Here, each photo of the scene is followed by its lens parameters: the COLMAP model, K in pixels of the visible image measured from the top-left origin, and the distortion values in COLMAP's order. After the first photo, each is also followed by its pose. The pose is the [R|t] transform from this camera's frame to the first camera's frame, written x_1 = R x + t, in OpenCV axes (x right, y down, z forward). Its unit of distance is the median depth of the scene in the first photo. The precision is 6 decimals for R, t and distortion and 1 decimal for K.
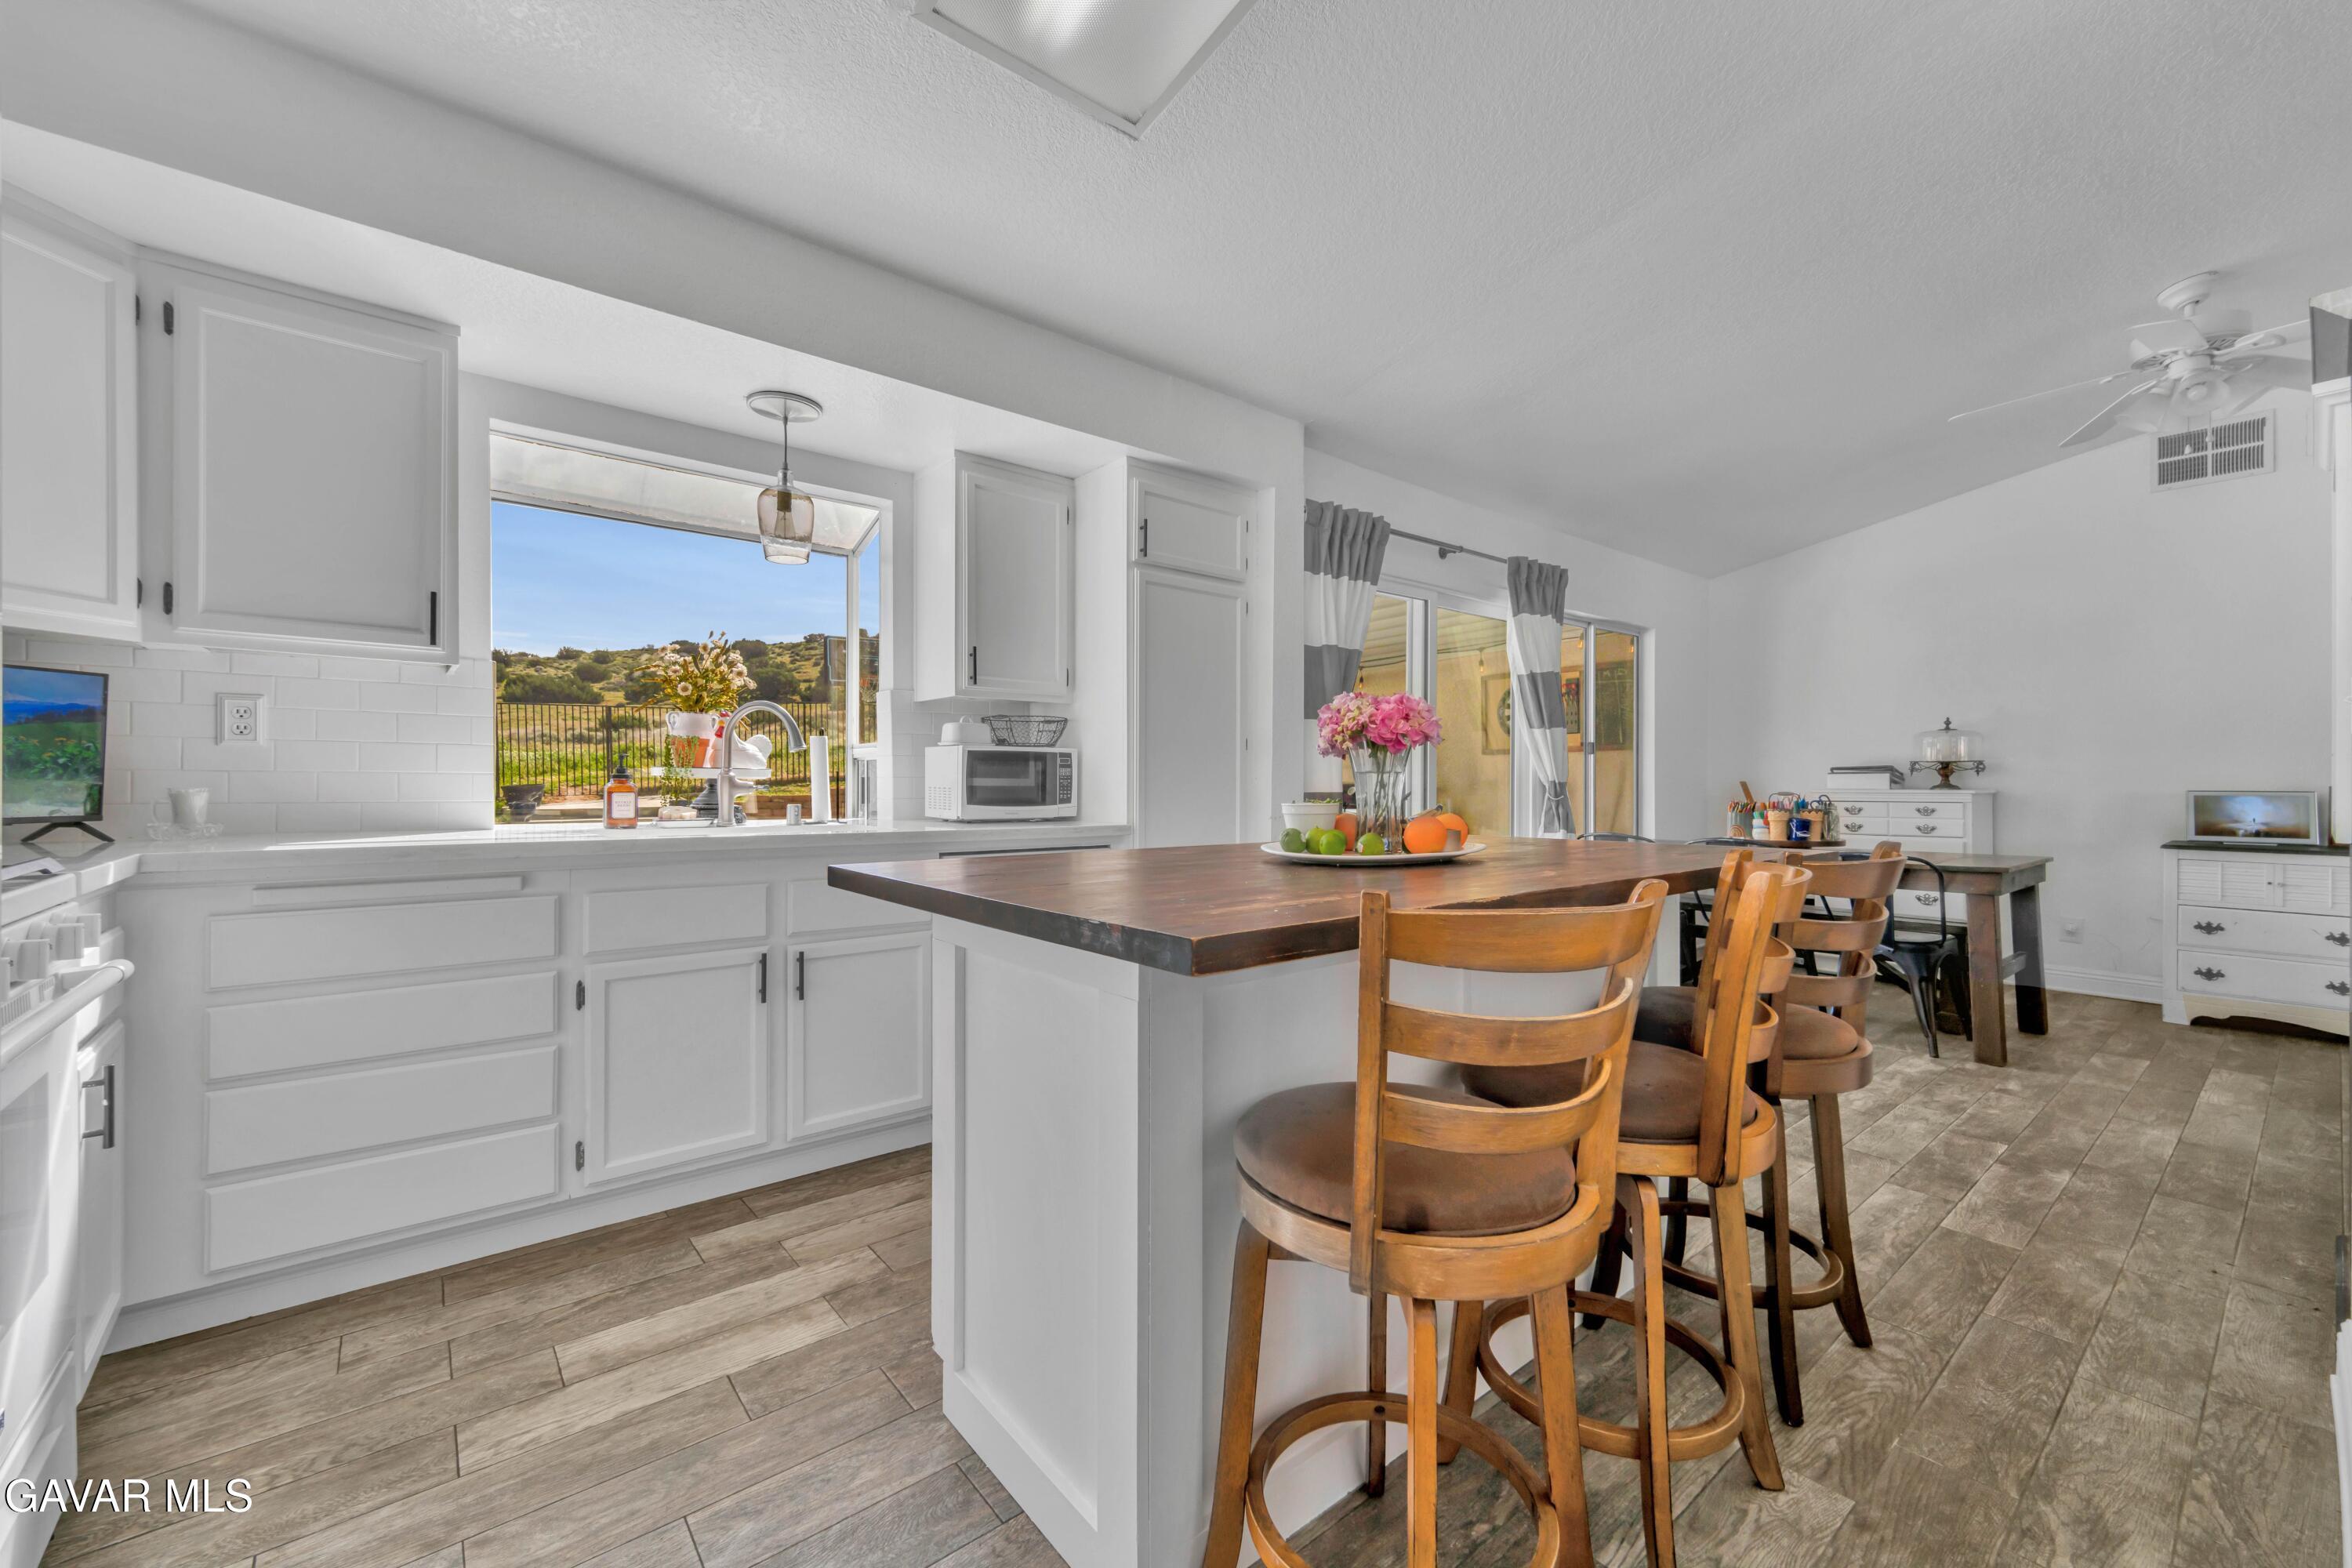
lens RADIAL K [[940.3, 0, 1176.0], [0, 940.3, 784.0], [0, 0, 1]] dist [0.001128, 0.000166]
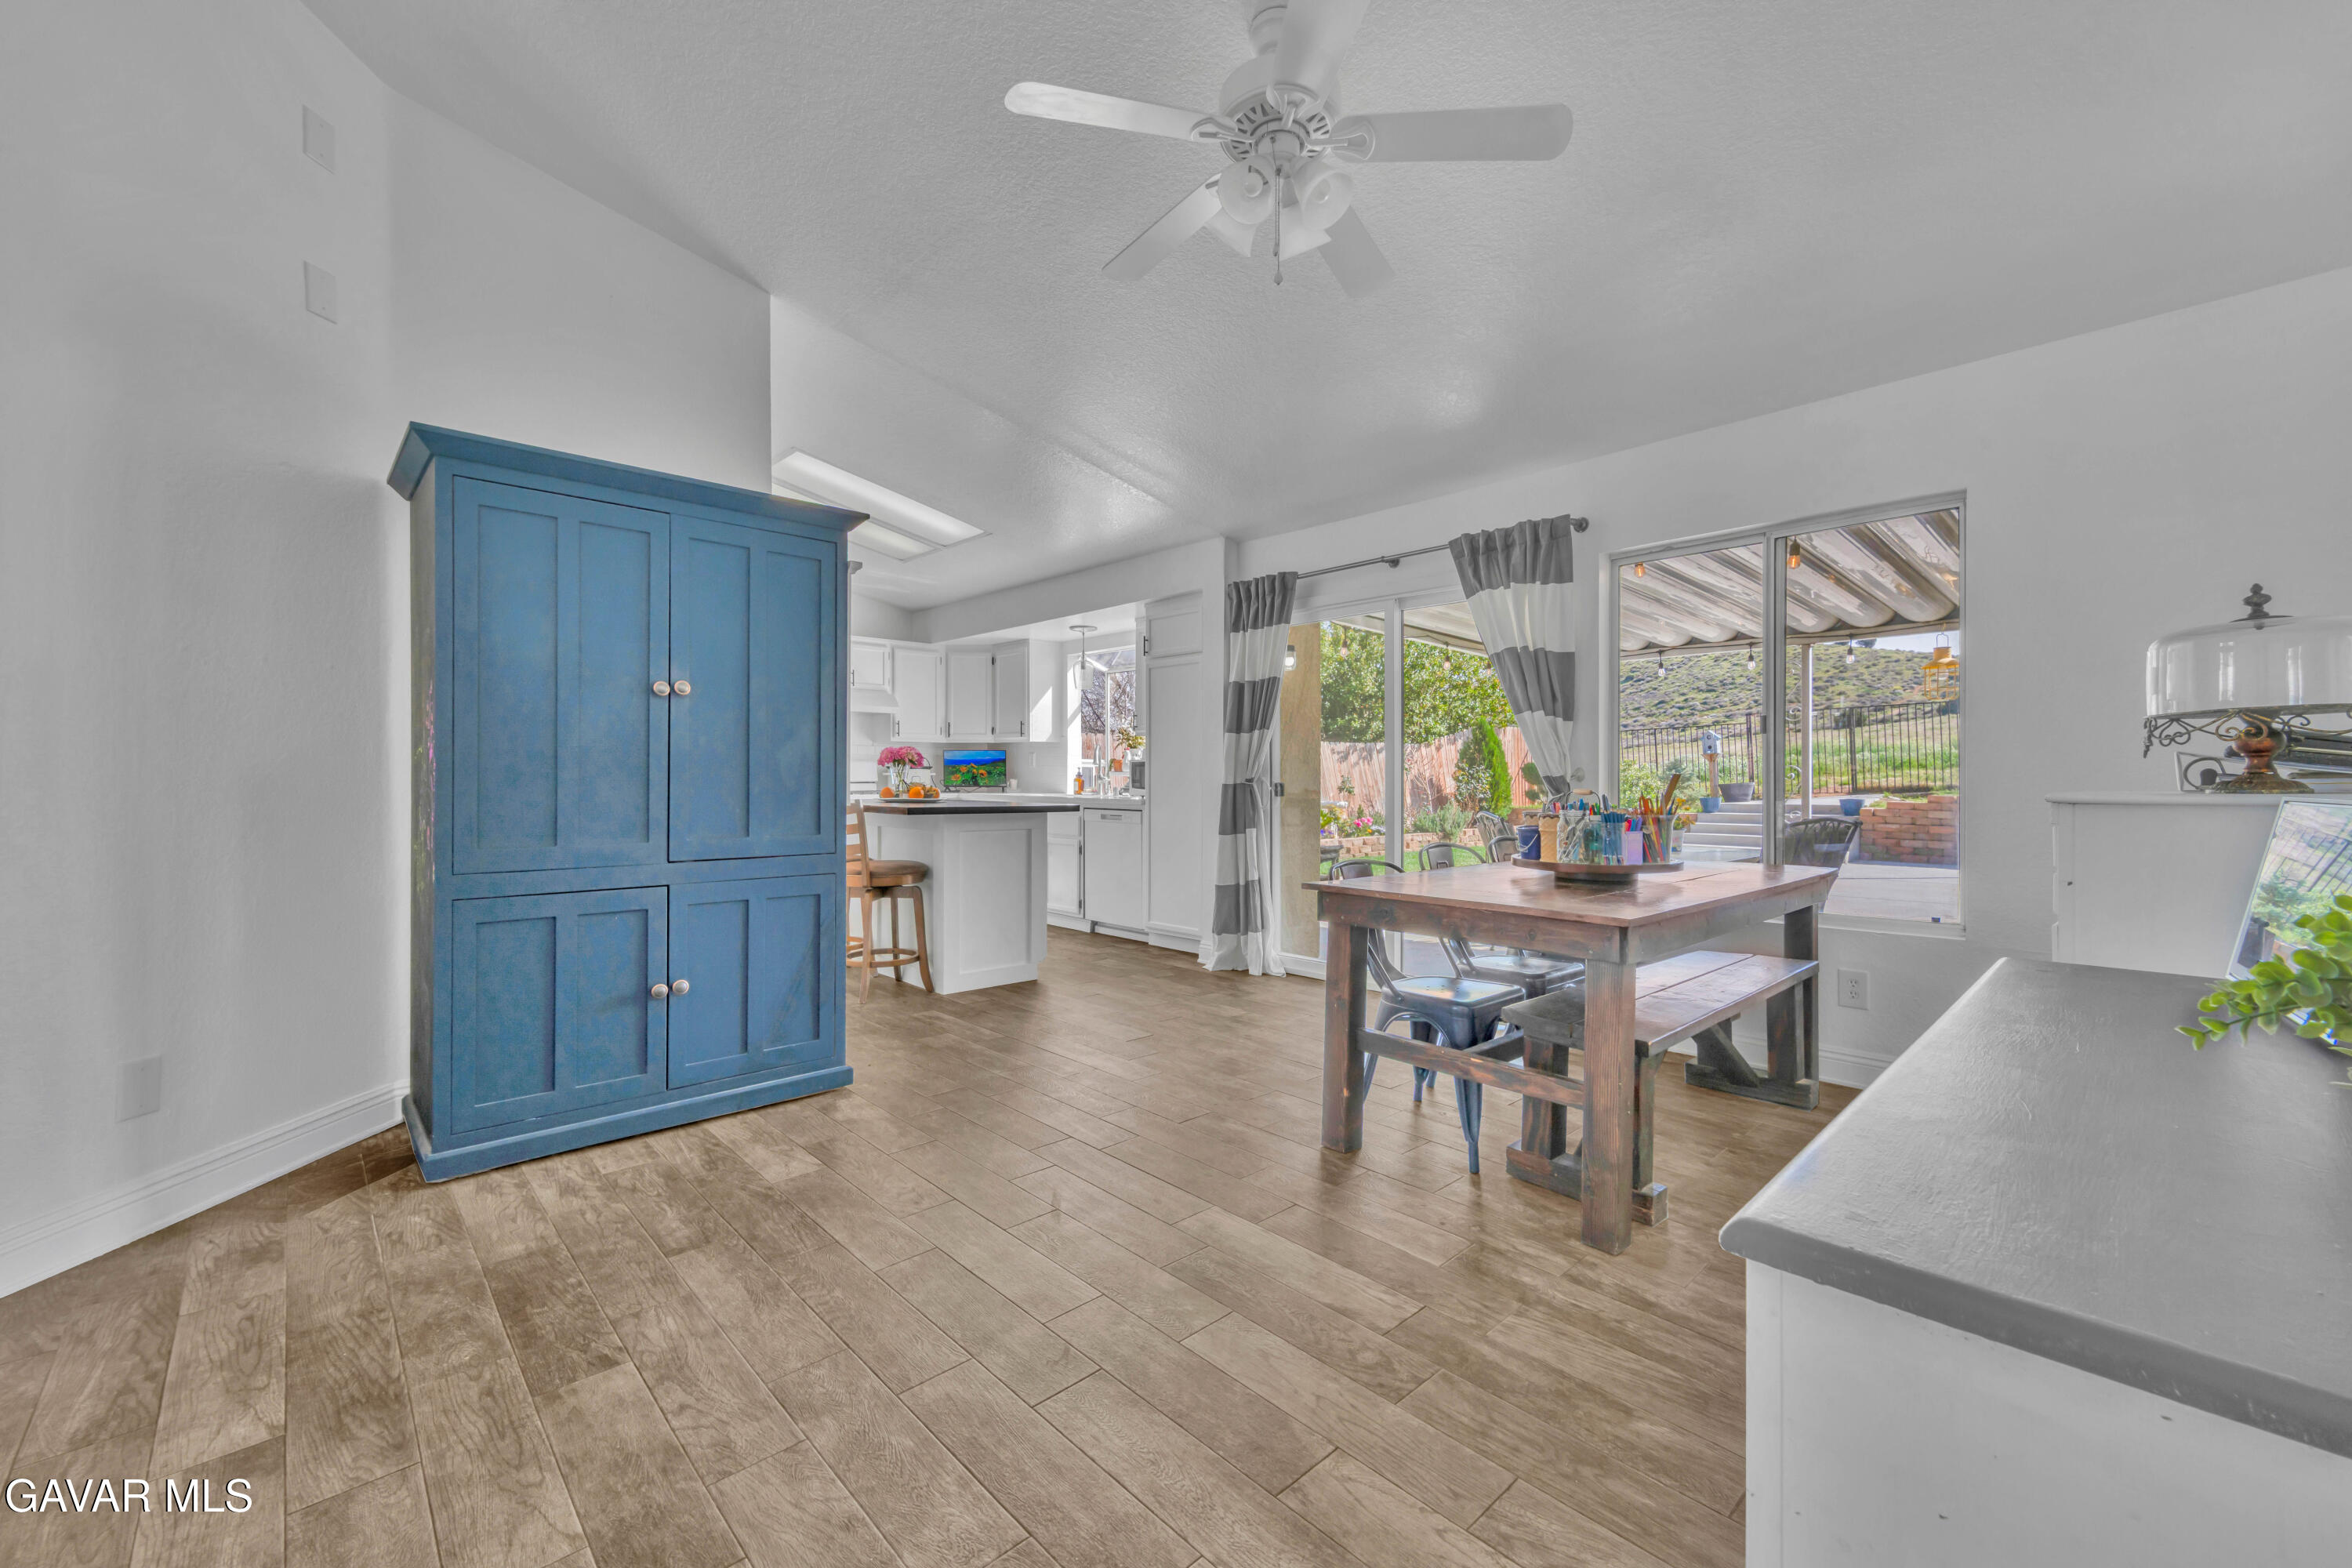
lens RADIAL K [[940.3, 0, 1176.0], [0, 940.3, 784.0], [0, 0, 1]] dist [0.001128, 0.000166]
pose [[0.068017, 0.002306, -0.997681, 1.690446], [-0.006975, 0.999974, 0.001836, 0.007819], [0.997660, 0.006834, 0.068031, 0.860417]]
